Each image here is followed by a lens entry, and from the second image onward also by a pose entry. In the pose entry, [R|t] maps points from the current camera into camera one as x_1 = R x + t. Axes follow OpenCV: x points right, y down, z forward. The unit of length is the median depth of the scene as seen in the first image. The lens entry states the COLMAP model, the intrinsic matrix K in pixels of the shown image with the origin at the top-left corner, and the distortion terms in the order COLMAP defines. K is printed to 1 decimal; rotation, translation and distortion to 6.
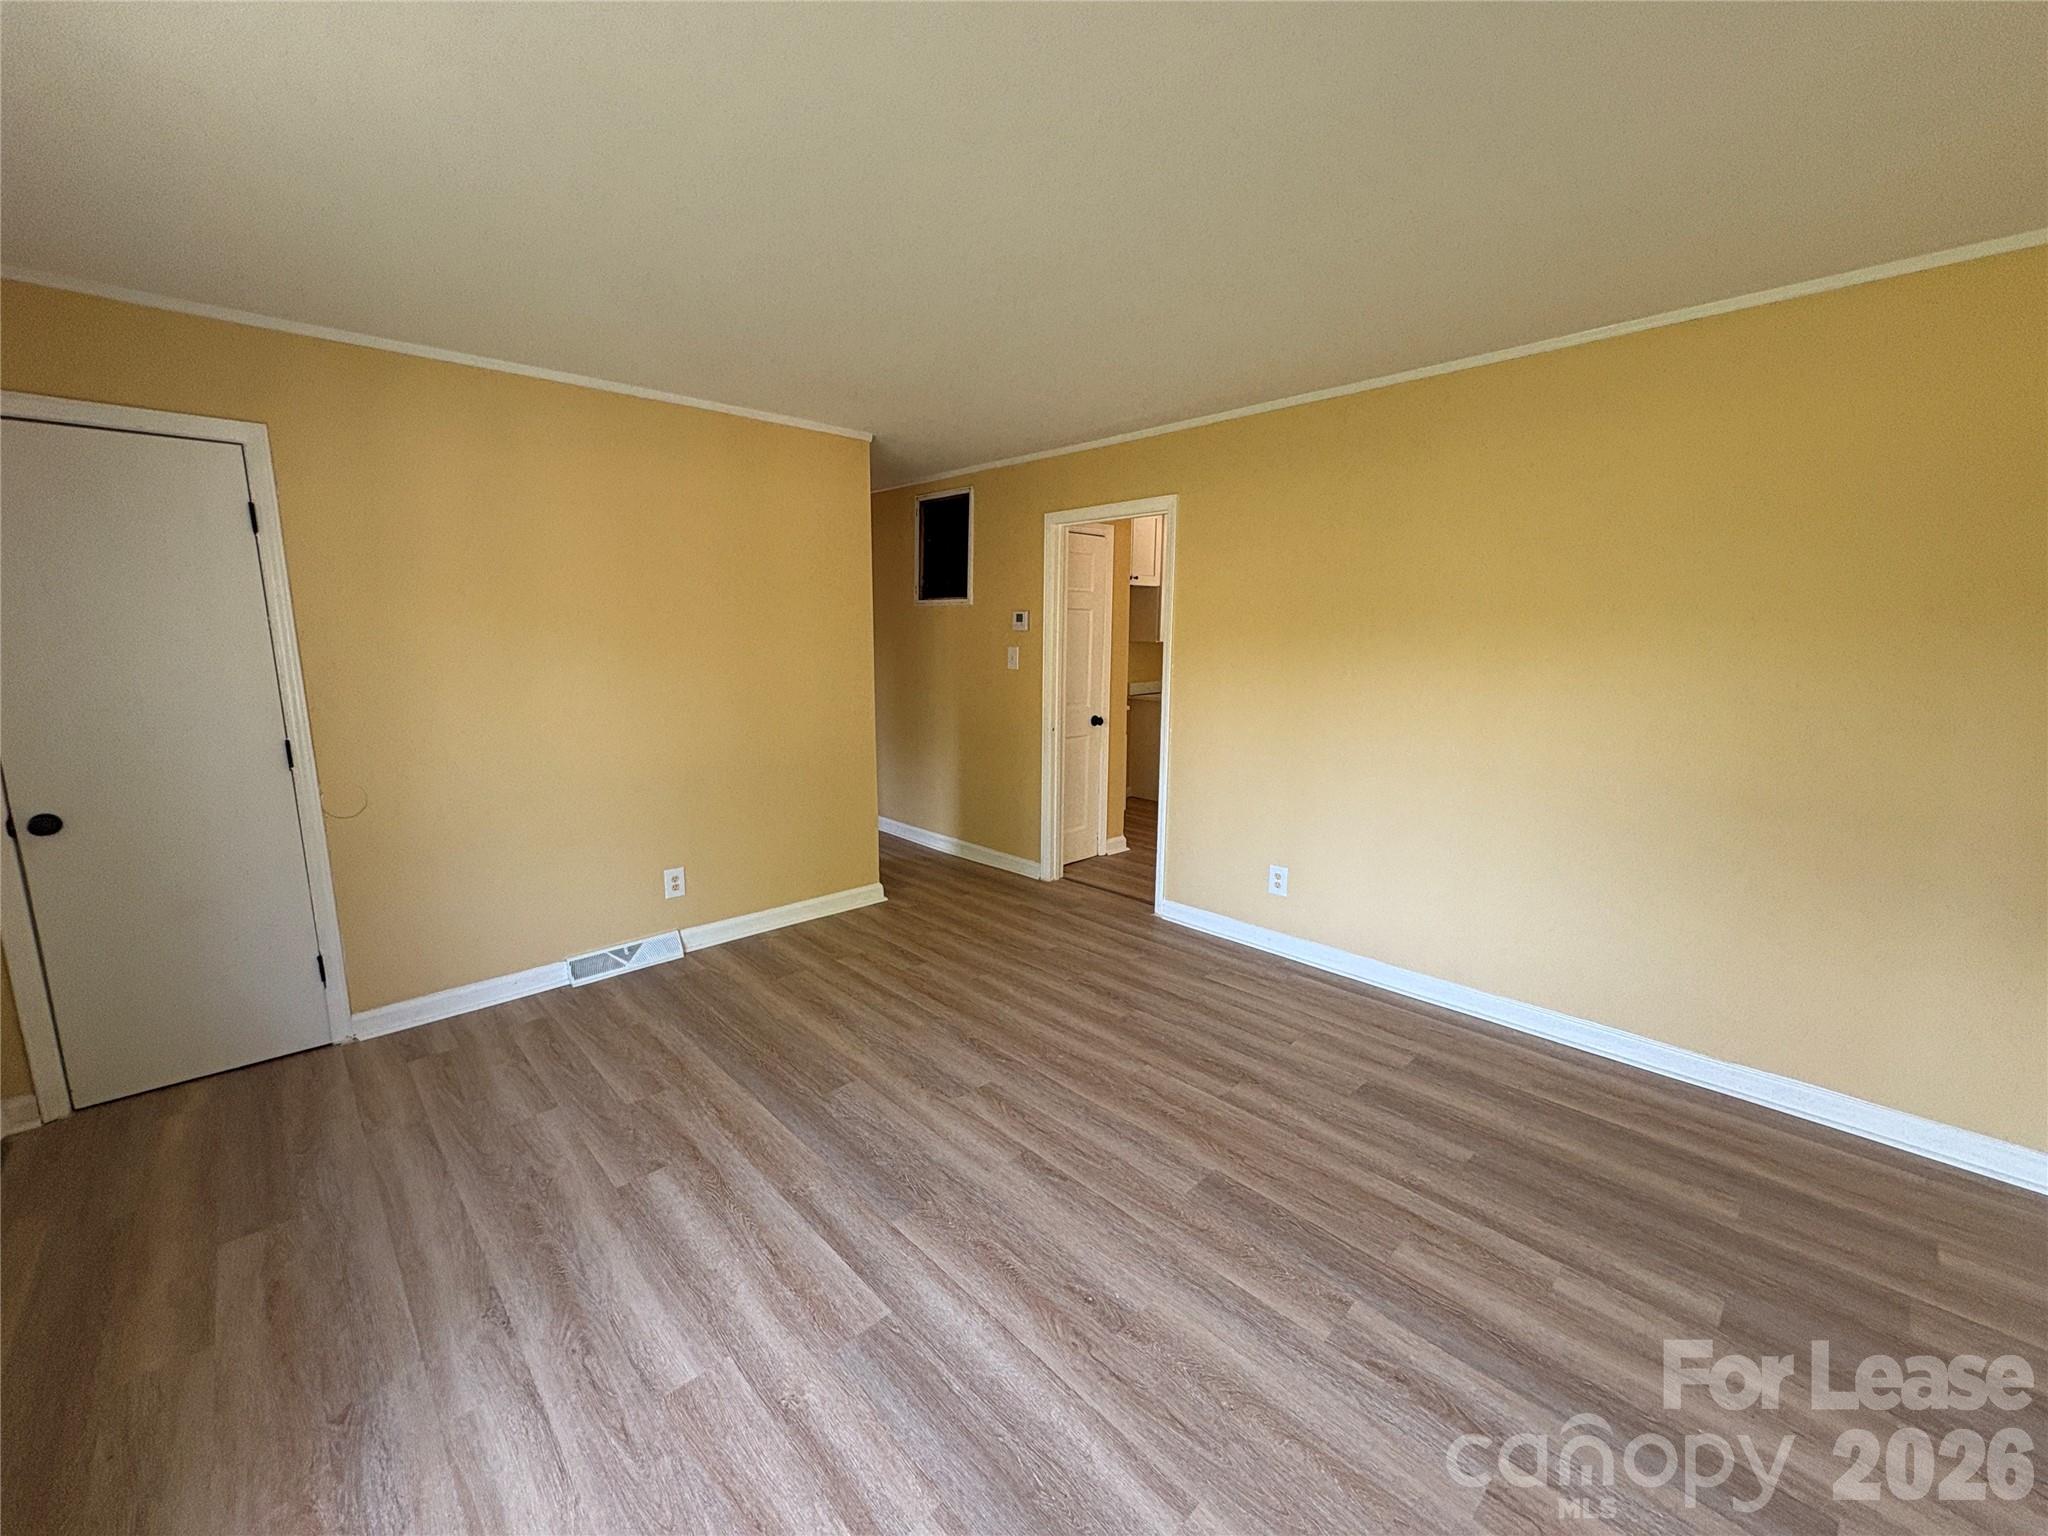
lens RADIAL K [[816.4, 0, 1024.8], [0, 816.4, 771.9], [0, 0, 1]] dist [-0.000660, 0.000382]
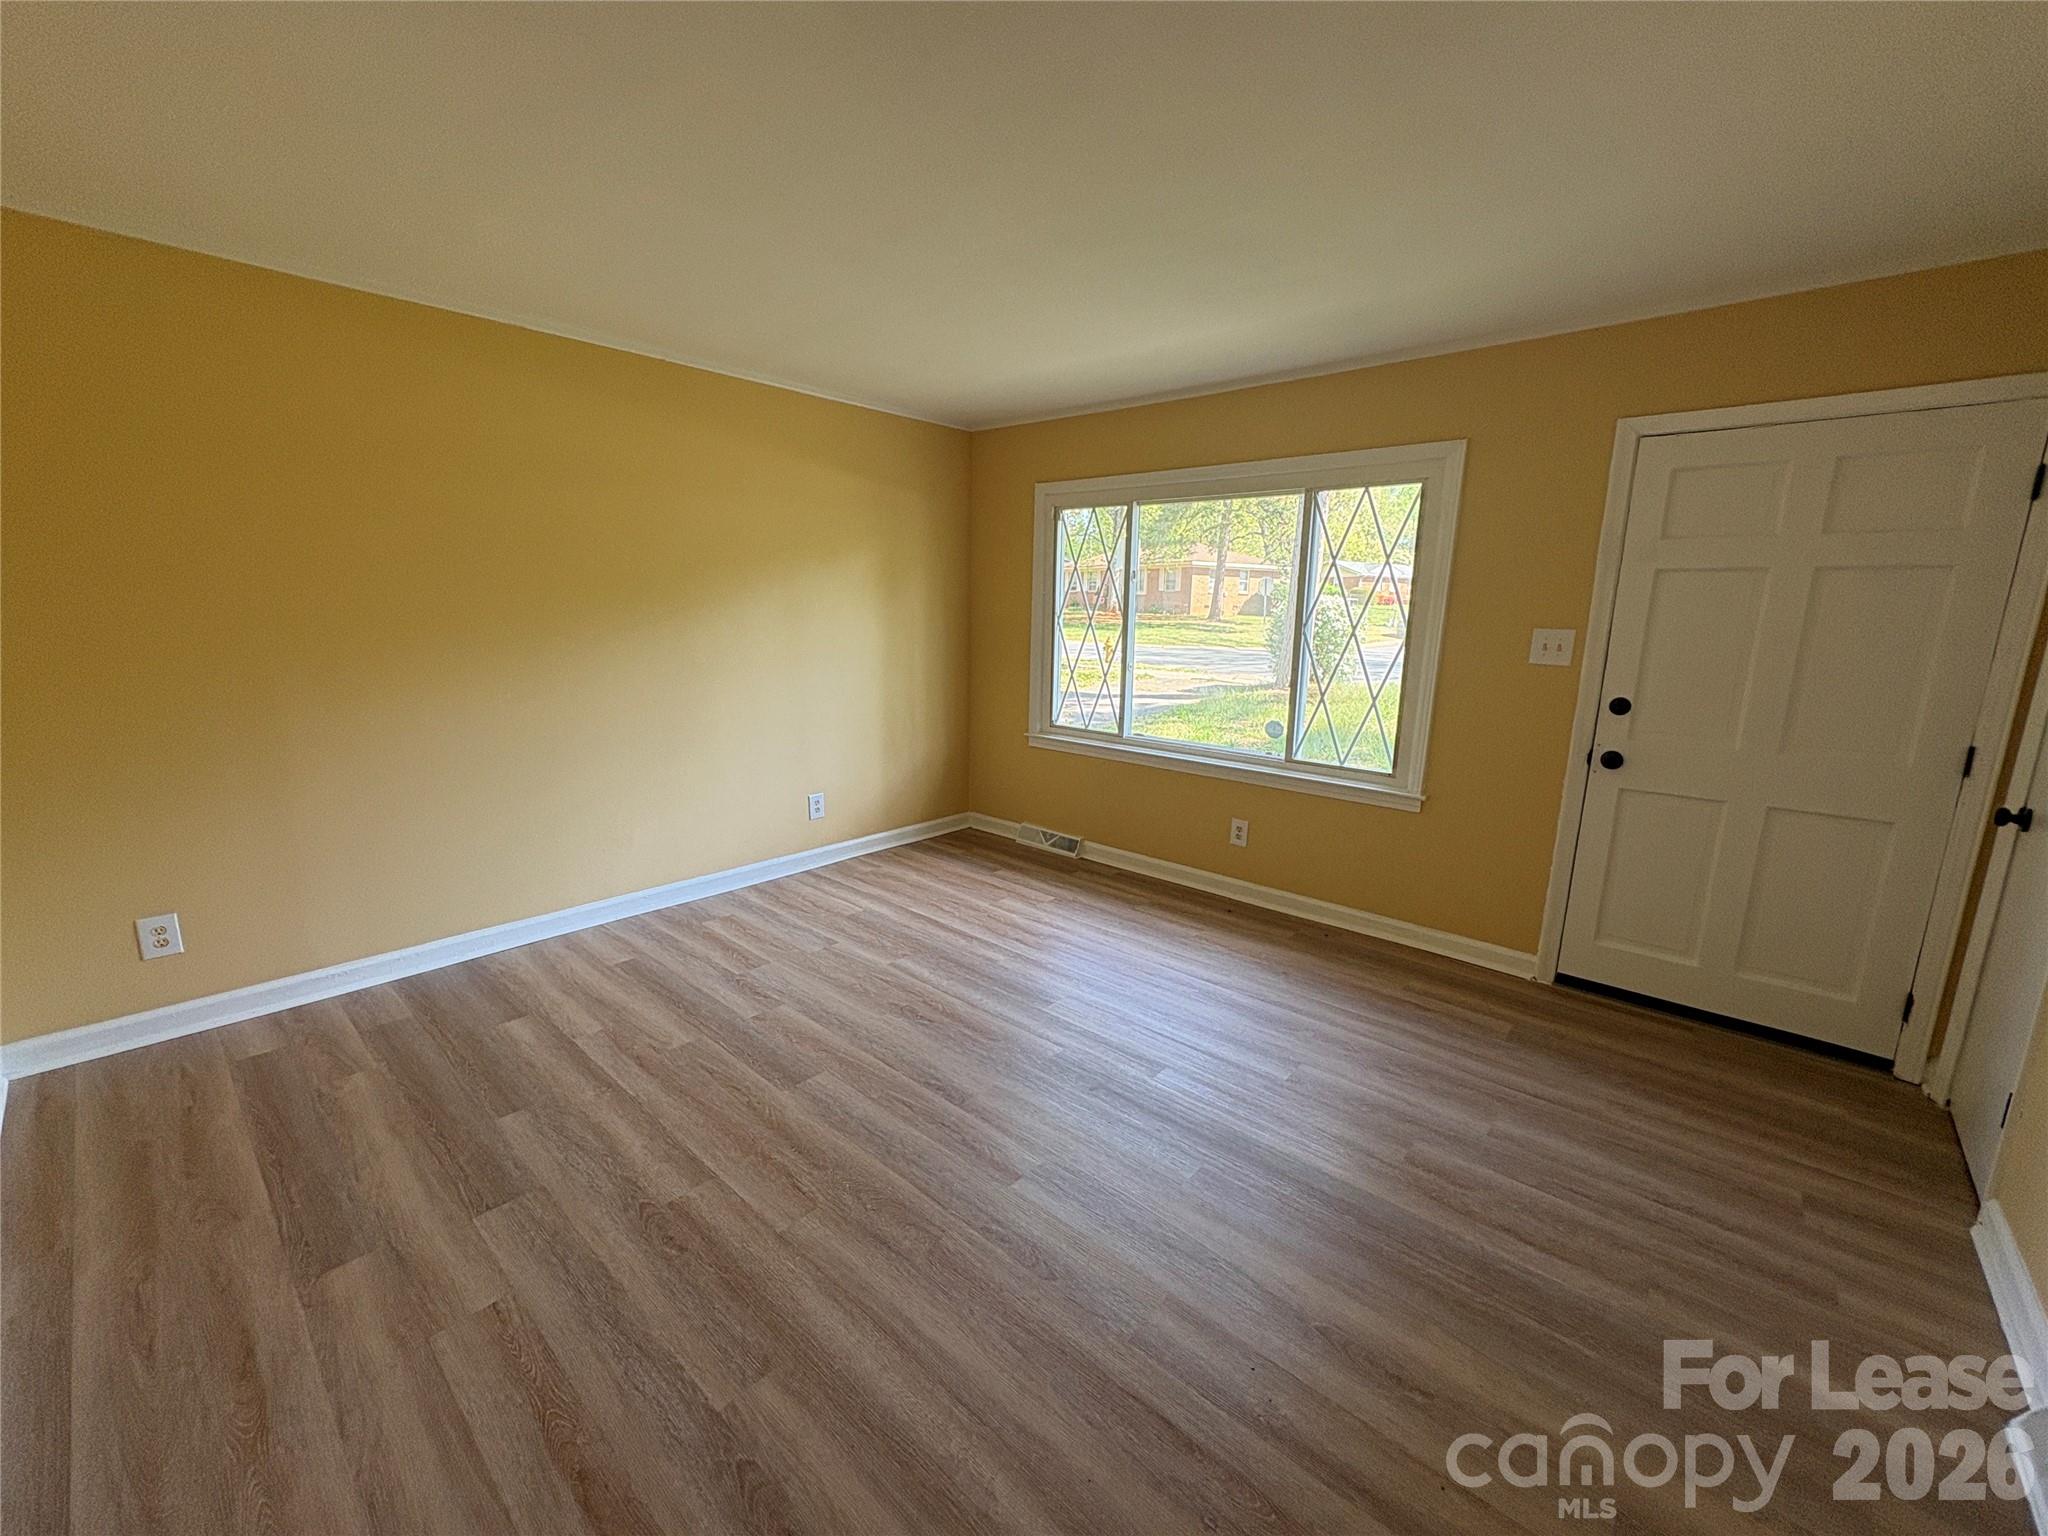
lens RADIAL K [[816.4, 0, 1018.8], [0, 816.4, 767.1], [0, 0, 1]] dist [-0.000660, 0.000382]
pose [[-0.997053, -0.005107, -0.076546, 0.009473], [-0.032268, 0.933148, 0.358042, -0.300837], [0.069600, 0.359456, -0.930563, 1.858024]]
